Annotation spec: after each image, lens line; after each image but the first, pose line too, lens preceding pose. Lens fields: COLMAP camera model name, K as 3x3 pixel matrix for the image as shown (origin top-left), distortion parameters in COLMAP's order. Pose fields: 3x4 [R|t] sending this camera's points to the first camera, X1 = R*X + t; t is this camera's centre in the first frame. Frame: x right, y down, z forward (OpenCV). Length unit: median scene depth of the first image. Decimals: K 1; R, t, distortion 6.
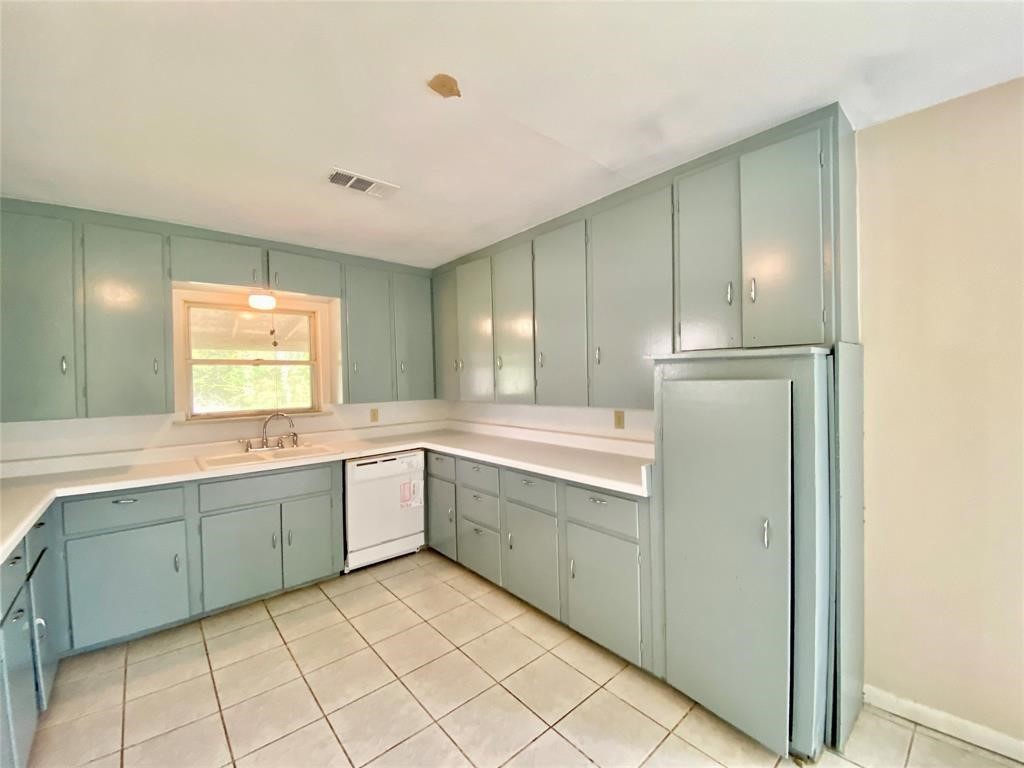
lens RADIAL K [[412.4, 0, 506.6], [0, 412.4, 385.2], [0, 0, 1]] dist [0.008468, -0.016177]
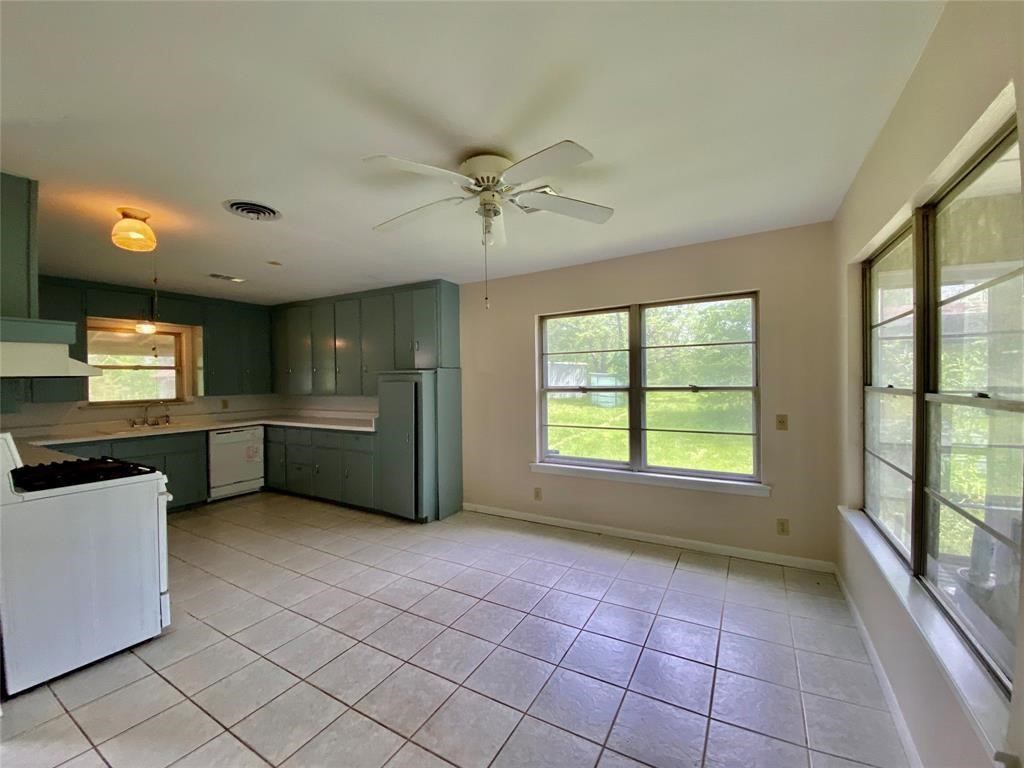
lens RADIAL K [[412.4, 0, 506.6], [0, 412.4, 385.2], [0, 0, 1]] dist [0.008468, -0.016177]
pose [[0.941472, 0.004114, 0.337065, 0.143281], [-0.003684, 0.999991, -0.001915, 0.004829], [-0.337070, 0.000561, 0.941479, -0.813168]]
